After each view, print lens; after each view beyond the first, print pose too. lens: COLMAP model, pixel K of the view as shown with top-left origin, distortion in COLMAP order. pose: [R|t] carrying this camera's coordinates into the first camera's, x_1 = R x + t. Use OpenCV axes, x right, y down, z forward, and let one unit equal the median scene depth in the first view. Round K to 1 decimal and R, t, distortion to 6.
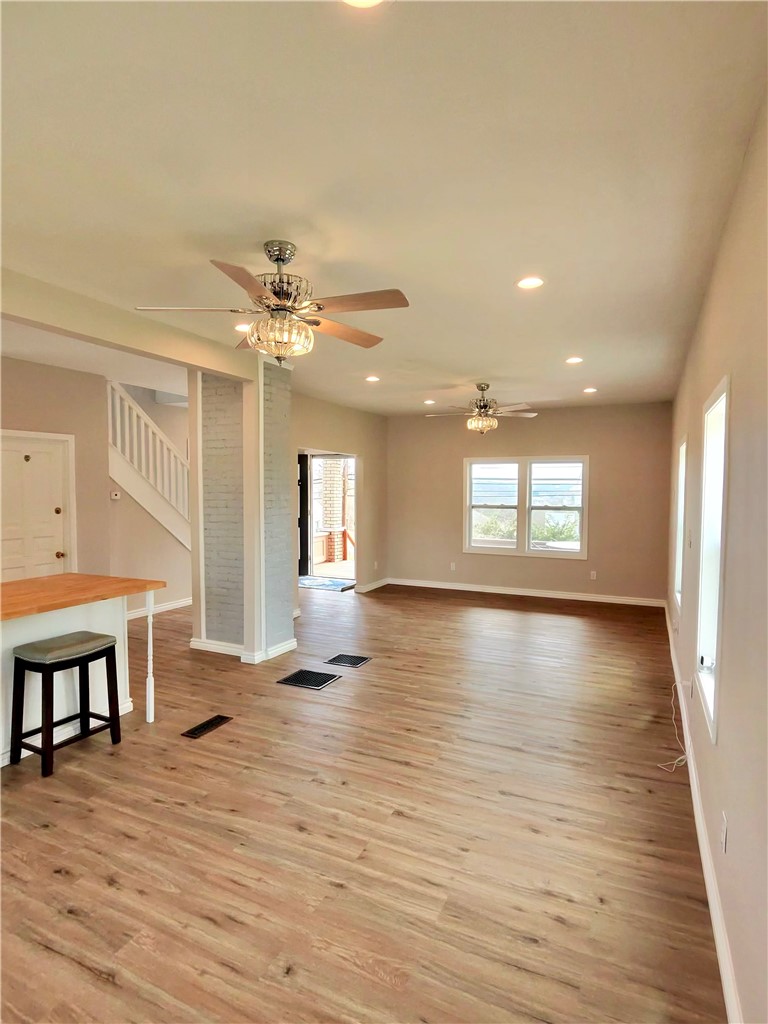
lens RADIAL K [[562.0, 0, 386.4], [0, 562.0, 516.1], [0, 0, 1]] dist [-0.000423, -0.000214]
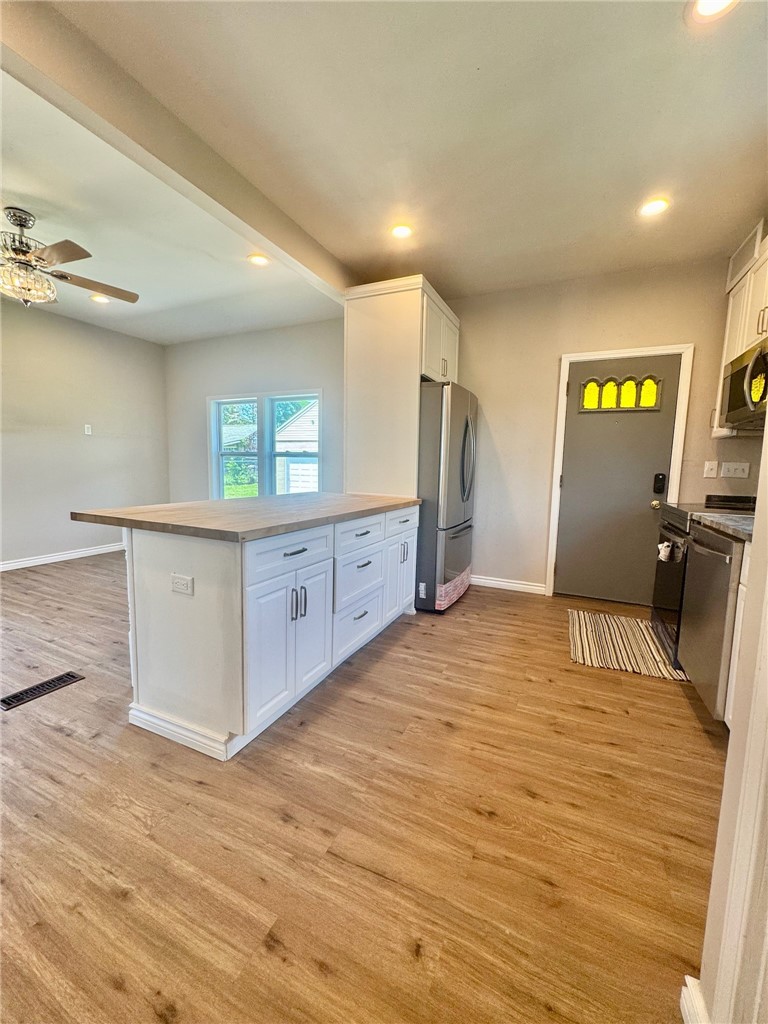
lens RADIAL K [[410.7, 0, 386.8], [0, 410.7, 512.4], [0, 0, 1]] dist [-0.002701, 0.001037]
pose [[-0.999751, -0.022182, -0.002362, -0.784109], [-0.022267, 0.985967, 0.165451, 0.029820], [-0.001341, 0.165462, -0.986215, 1.510197]]
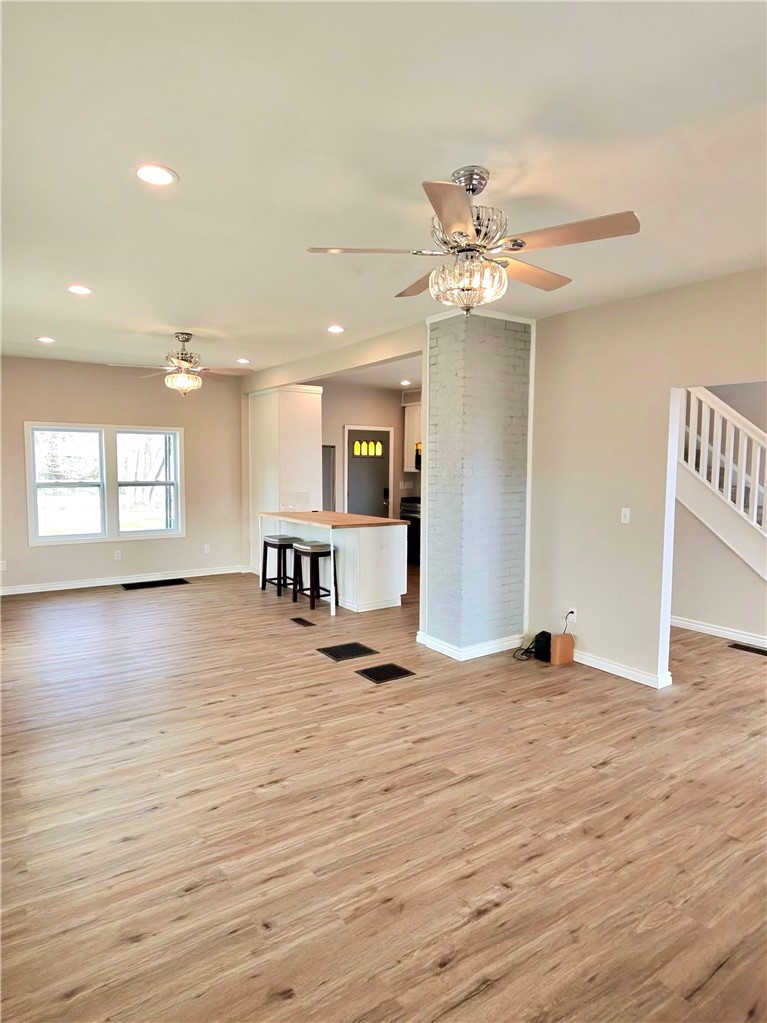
lens RADIAL K [[611.0, 0, 383.5], [0, 611.0, 511.5], [0, 0, 1]] dist [-0.001528, 0.000493]
pose [[-0.509264, 0.062901, -0.858309, 0.935802], [-0.049445, 0.993539, 0.102149, -0.091546], [0.859189, 0.094460, -0.502864, 1.958311]]
